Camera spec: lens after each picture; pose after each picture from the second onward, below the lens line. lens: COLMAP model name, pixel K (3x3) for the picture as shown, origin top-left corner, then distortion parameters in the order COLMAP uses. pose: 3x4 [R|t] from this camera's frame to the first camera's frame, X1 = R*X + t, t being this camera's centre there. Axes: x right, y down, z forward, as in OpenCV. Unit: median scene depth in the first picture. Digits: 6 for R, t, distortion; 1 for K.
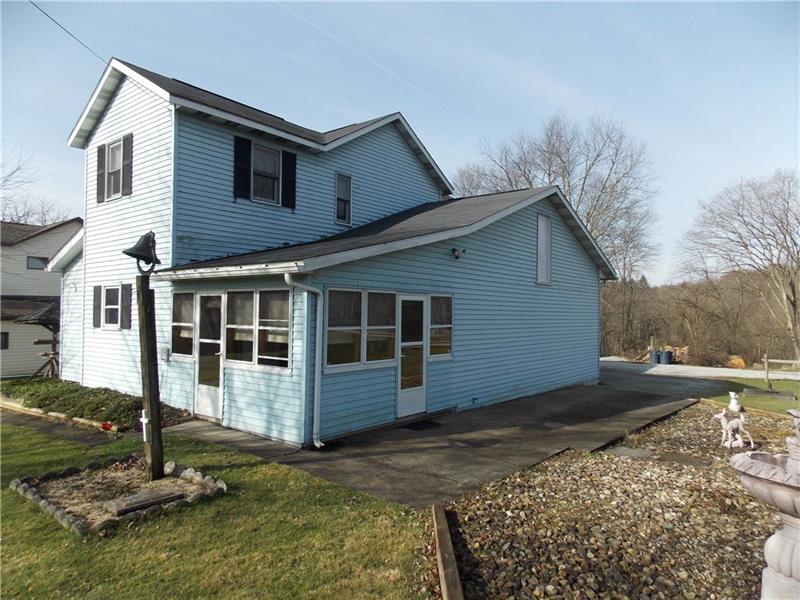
lens RADIAL K [[531.1, 0, 400.4], [0, 531.1, 301.0], [0, 0, 1]] dist [0.016765, -0.009783]
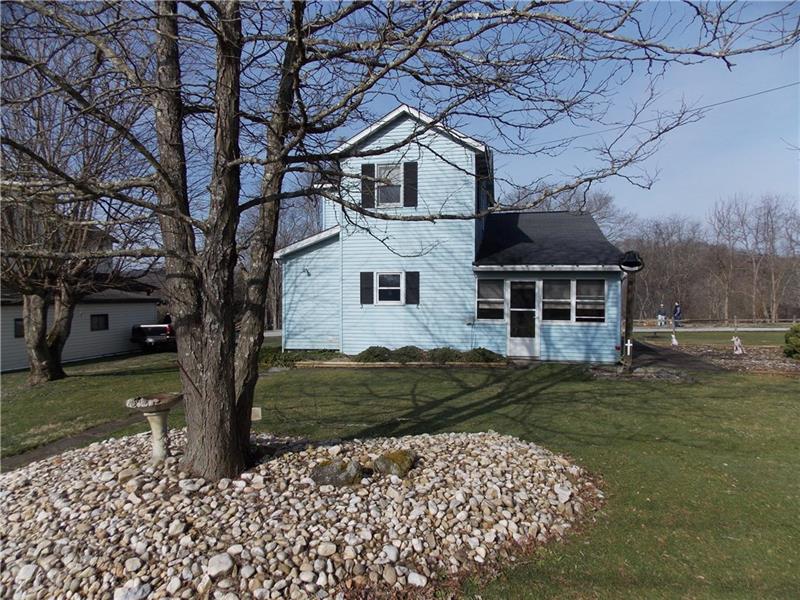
lens RADIAL K [[531.1, 0, 399.9], [0, 531.1, 300.0], [0, 0, 1]] dist [0.016765, -0.009783]
pose [[0.899398, -0.006324, 0.437084, -1.408603], [-0.006369, 0.999600, 0.027568, 0.002923], [-0.437083, -0.027578, 0.898998, -0.285014]]
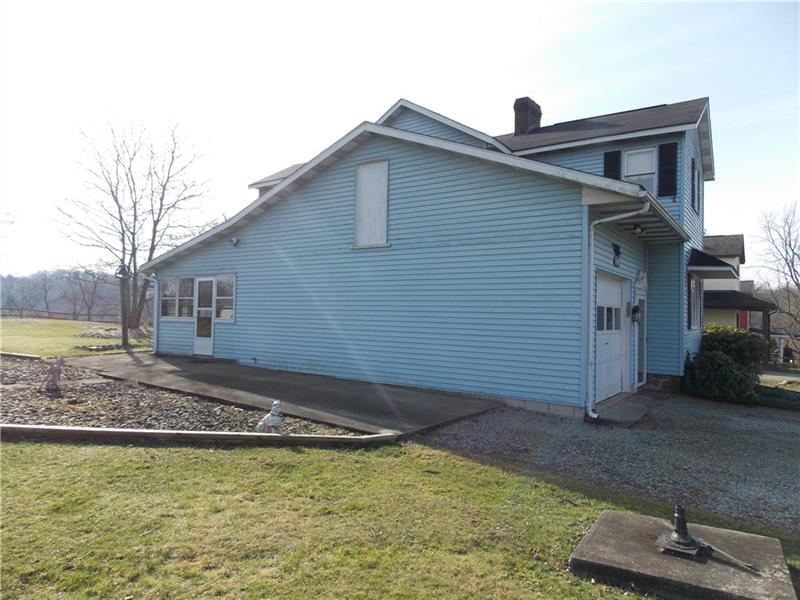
lens RADIAL K [[531.1, 0, 399.5], [0, 531.1, 299.9], [0, 0, 1]] dist [0.016765, -0.009783]
pose [[0.054948, -0.034382, -0.997897, 2.151286], [0.008286, 0.999388, -0.033977, 0.150190], [0.998455, -0.006402, 0.055199, 1.996011]]
